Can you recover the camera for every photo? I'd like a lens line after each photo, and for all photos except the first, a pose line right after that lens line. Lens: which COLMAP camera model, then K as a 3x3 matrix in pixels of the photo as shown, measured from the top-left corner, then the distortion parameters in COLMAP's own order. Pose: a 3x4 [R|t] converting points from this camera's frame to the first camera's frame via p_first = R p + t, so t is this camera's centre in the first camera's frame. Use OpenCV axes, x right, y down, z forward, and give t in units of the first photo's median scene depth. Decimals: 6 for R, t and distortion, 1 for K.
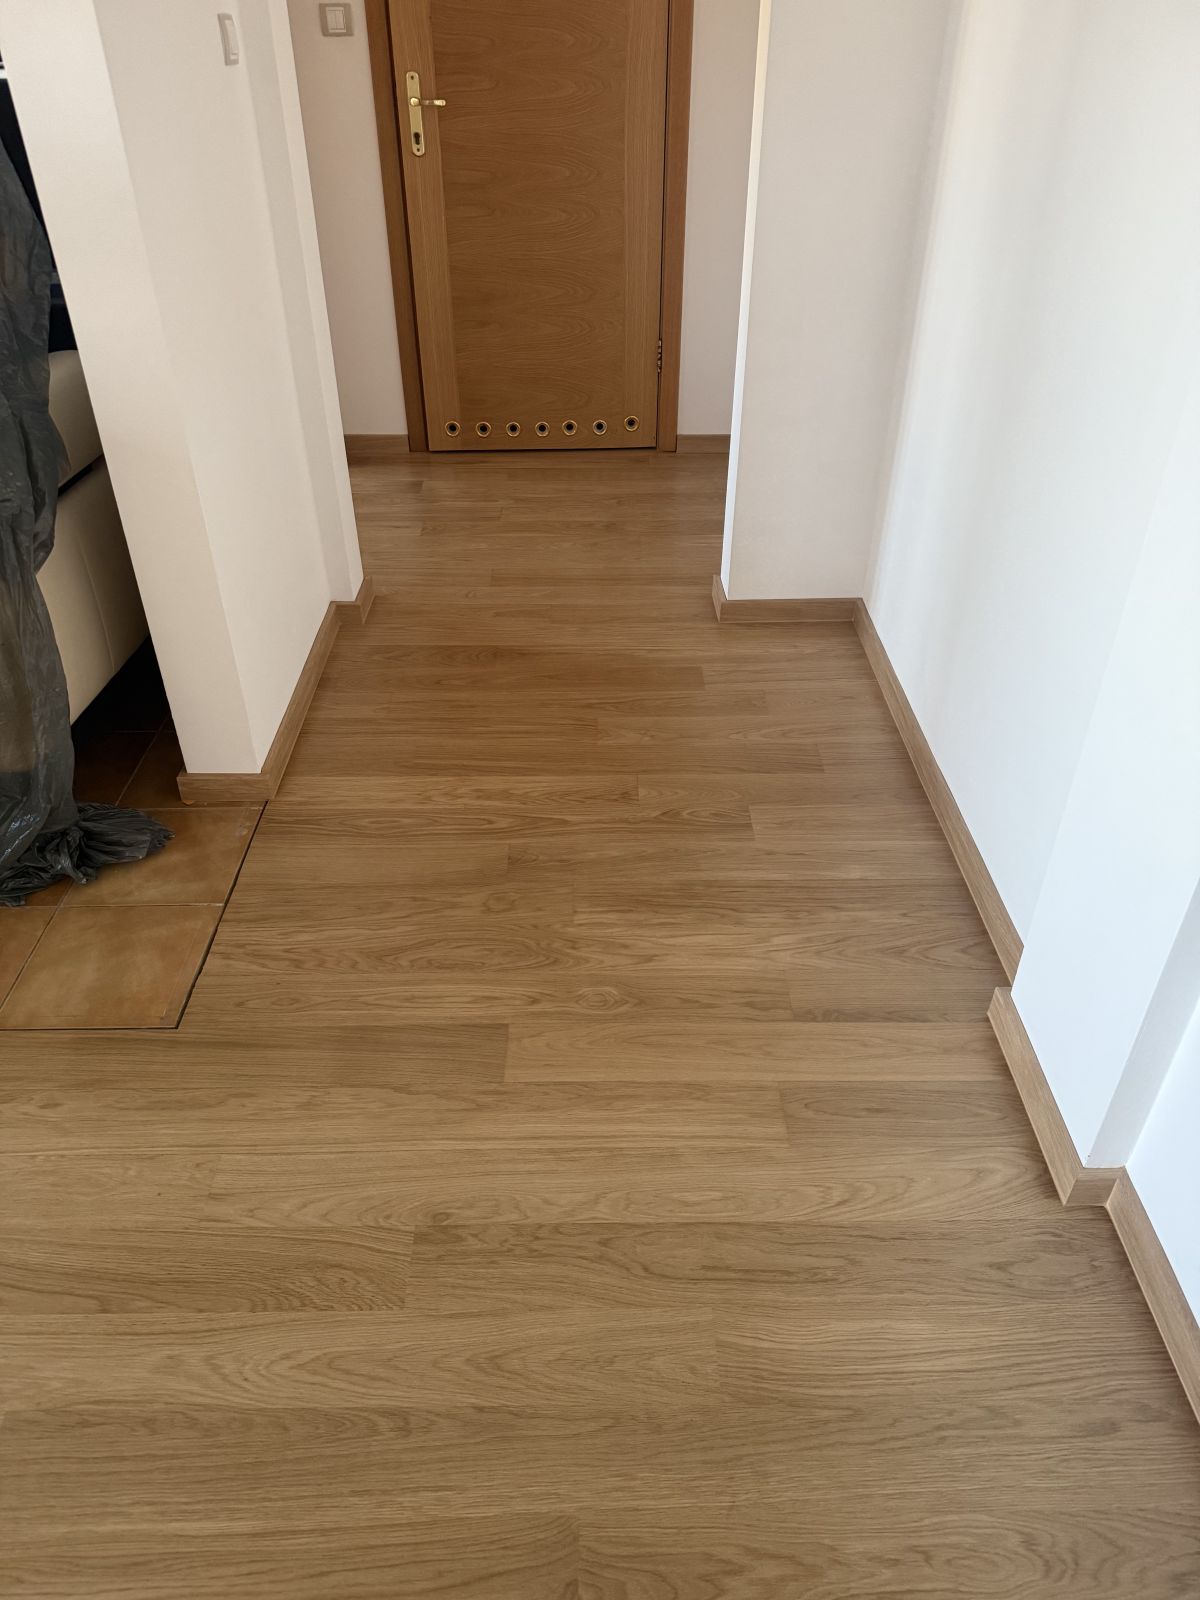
lens RADIAL K [[1117.1, 0, 600.0], [0, 1117.1, 800.0], [0, 0, 1]] dist [-0.005494, 0.000713]
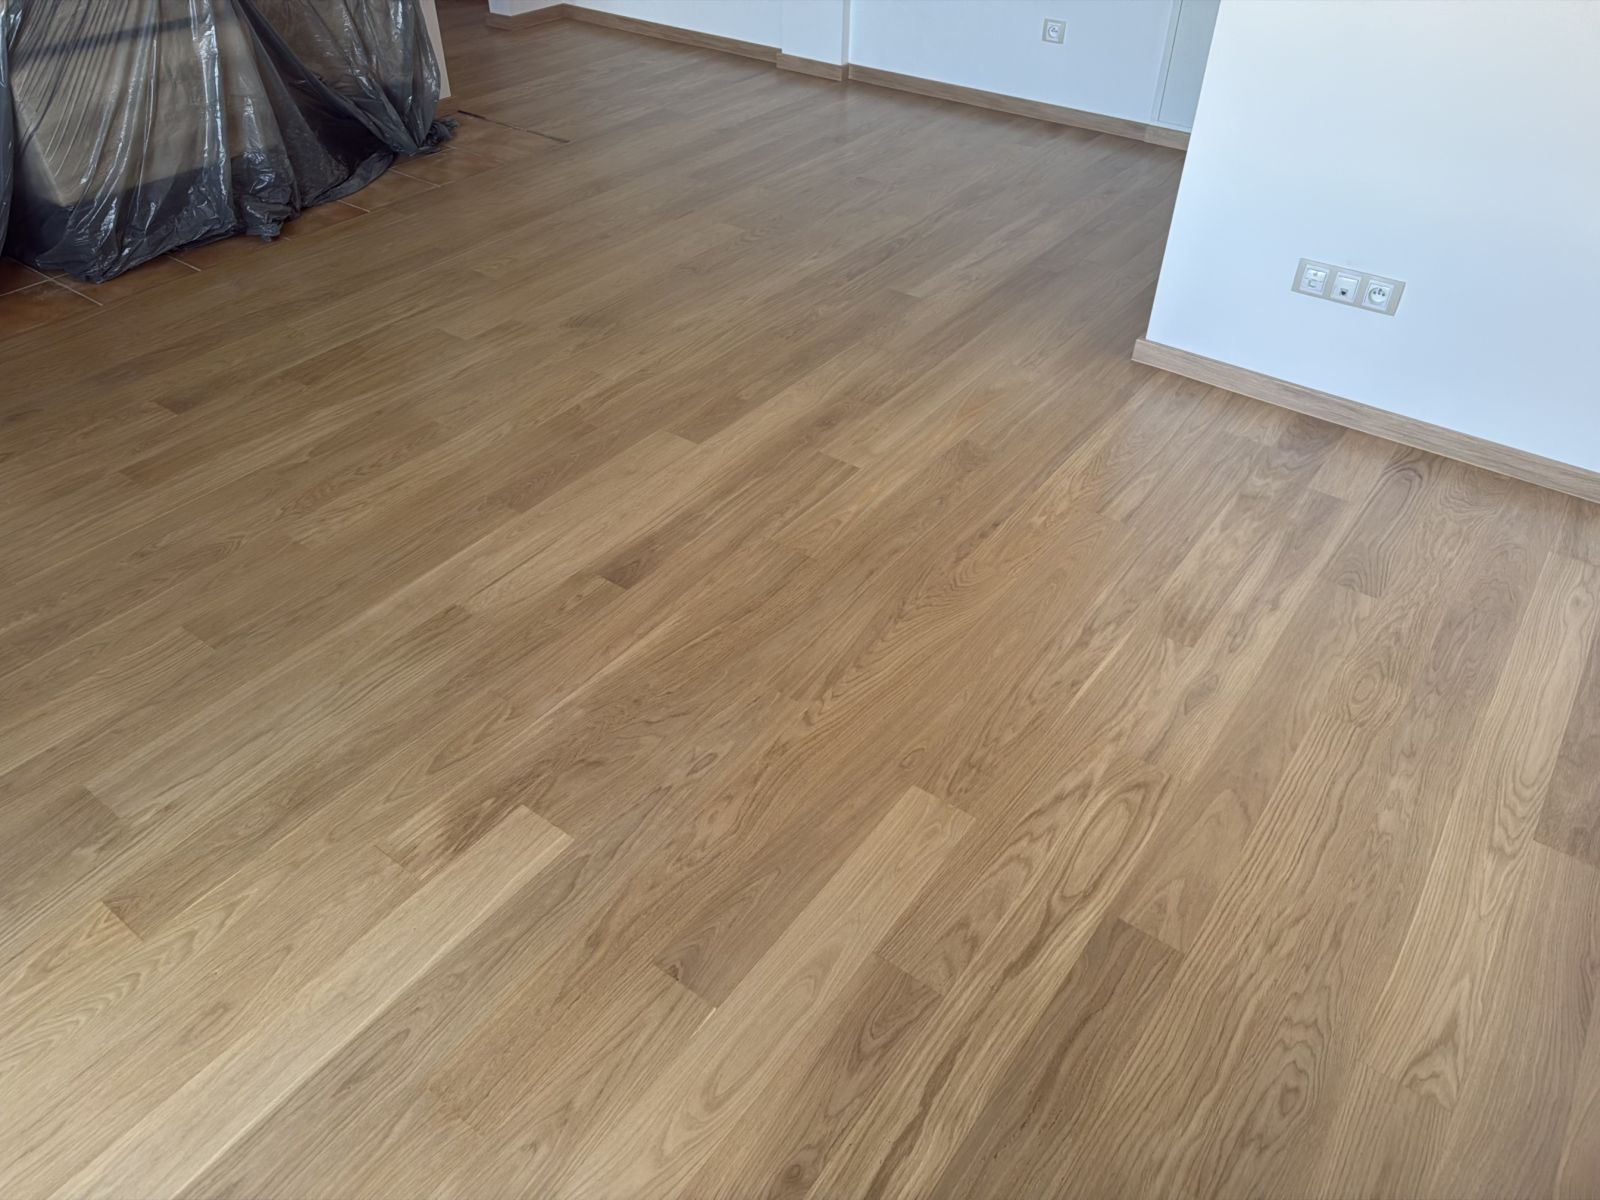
lens RADIAL K [[1113.3, 0, 800.0], [0, 1113.3, 600.0], [0, 0, 1]] dist [0.001017, 0.000540]
pose [[0.608714, -0.503647, 0.613031, -1.952061], [0.454914, 0.854605, 0.250406, 0.644225], [-0.650016, 0.126451, 0.749326, -0.926837]]
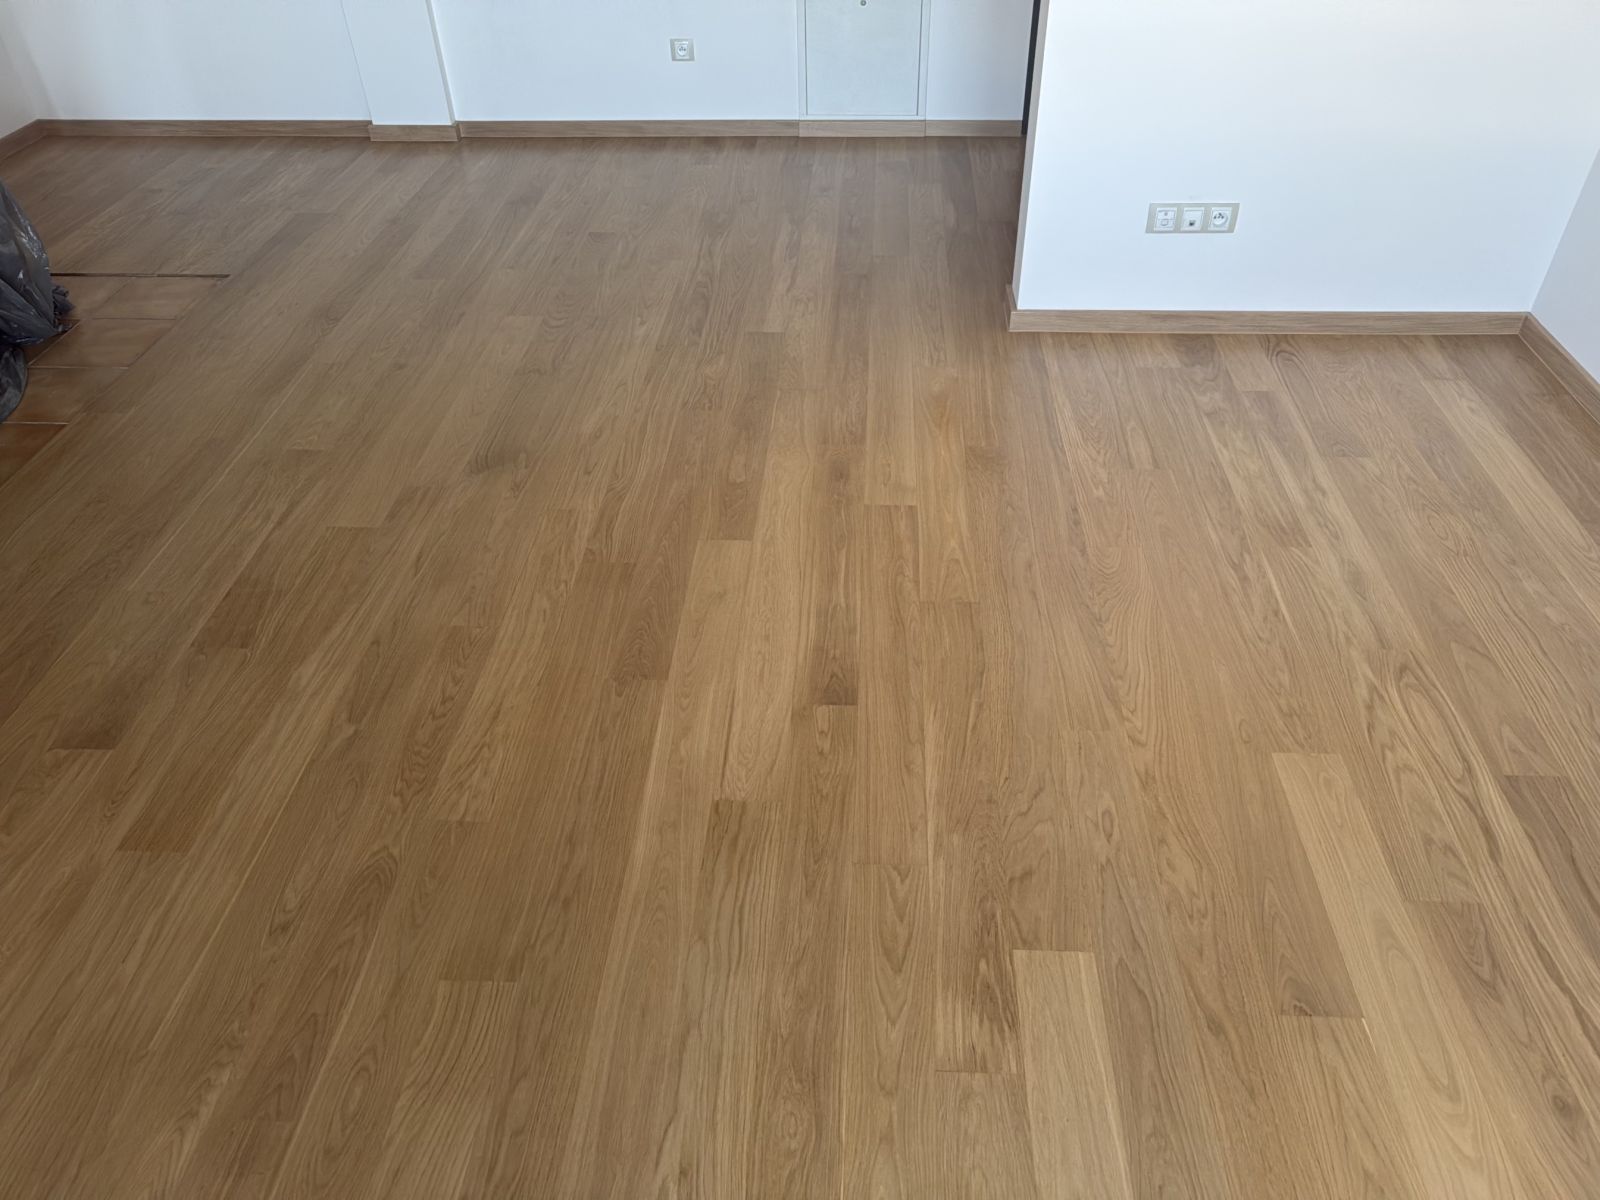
lens RADIAL K [[1111.3, 0, 800.0], [0, 1111.3, 600.0], [0, 0, 1]] dist [0.002386, 0.002732]
pose [[0.077185, -0.640999, 0.763651, -2.108202], [0.596957, 0.643182, 0.479541, 0.225973], [-0.798552, 0.418854, 0.432293, -0.404080]]
